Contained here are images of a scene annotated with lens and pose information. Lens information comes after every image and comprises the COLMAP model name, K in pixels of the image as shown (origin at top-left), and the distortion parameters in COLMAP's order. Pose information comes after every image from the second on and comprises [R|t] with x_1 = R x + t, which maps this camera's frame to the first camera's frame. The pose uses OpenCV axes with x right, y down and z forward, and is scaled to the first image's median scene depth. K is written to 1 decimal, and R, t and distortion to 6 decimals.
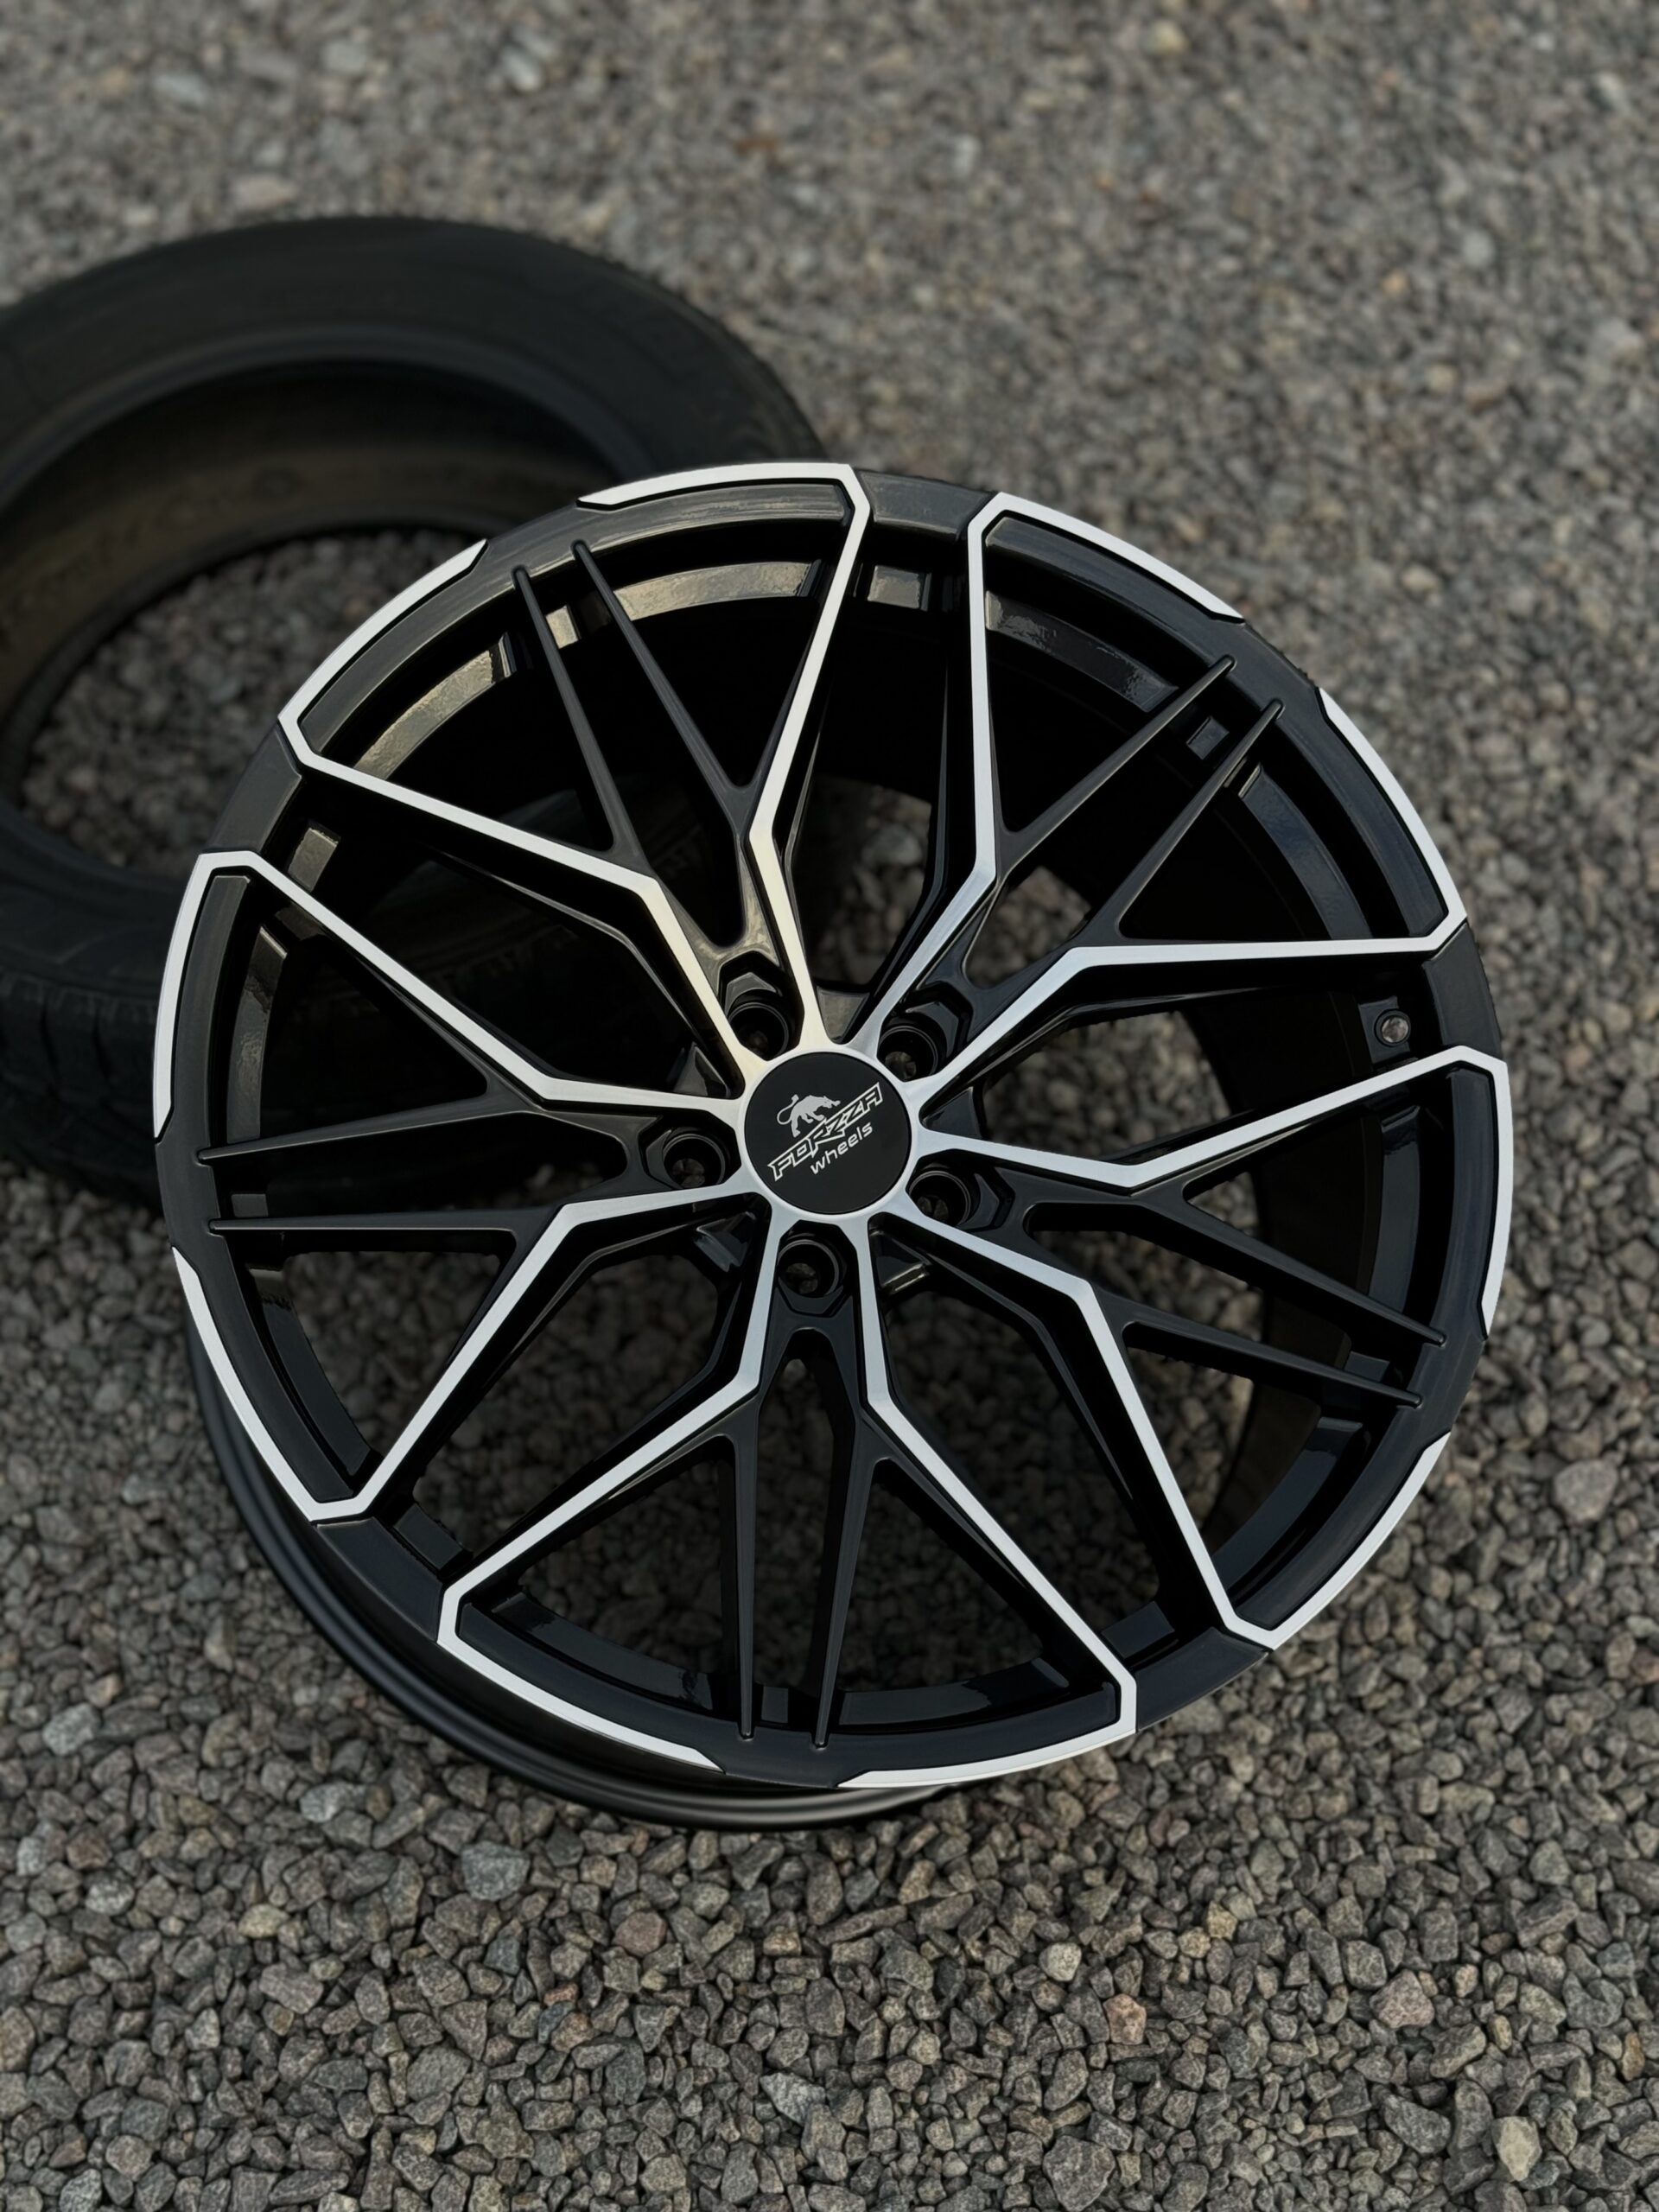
lens RADIAL K [[3074.8, 0, 831.1], [0, 3074.8, 1123.4], [0, 0, 1]] dist [0.065384, 0.000000]
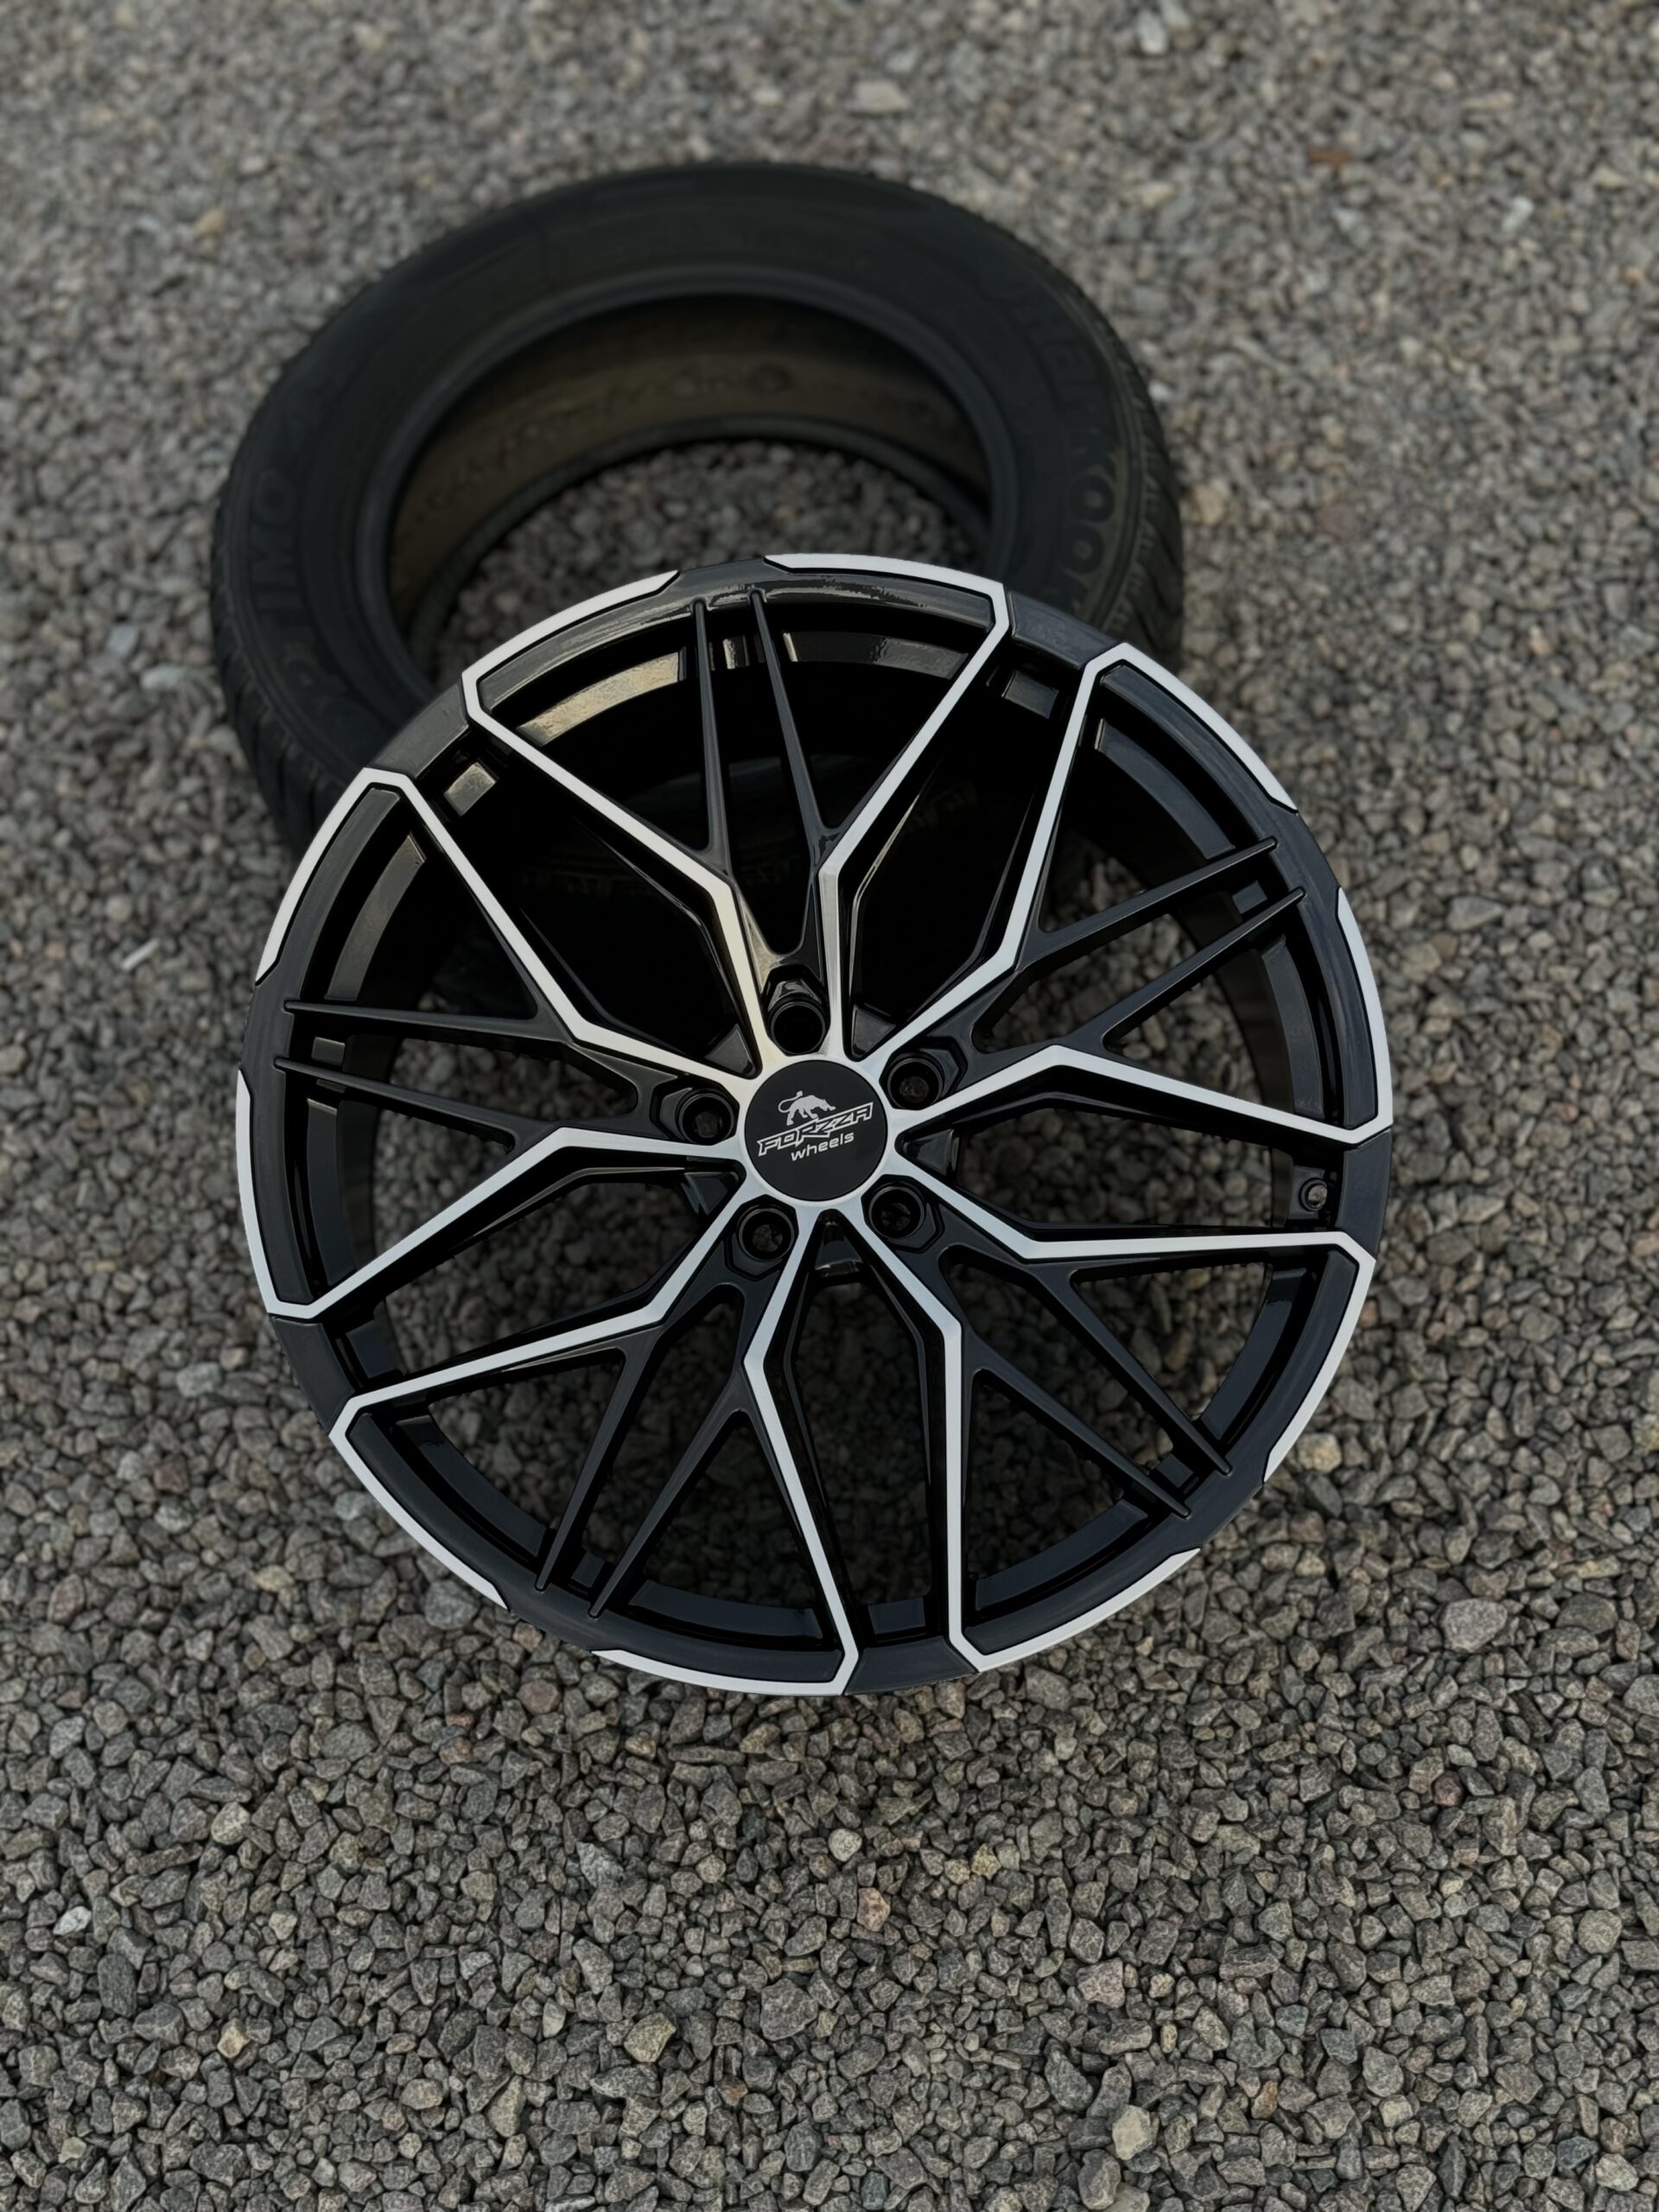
lens RADIAL K [[3074.8, 0, 831.3], [0, 3074.8, 1105.3], [0, 0, 1]] dist [0.065384, 0.000000]
pose [[0.922991, 0.308439, -0.230114, 0.253665], [-0.286011, 0.949902, 0.126031, -0.145368], [0.257458, -0.050510, 0.964968, -0.129565]]
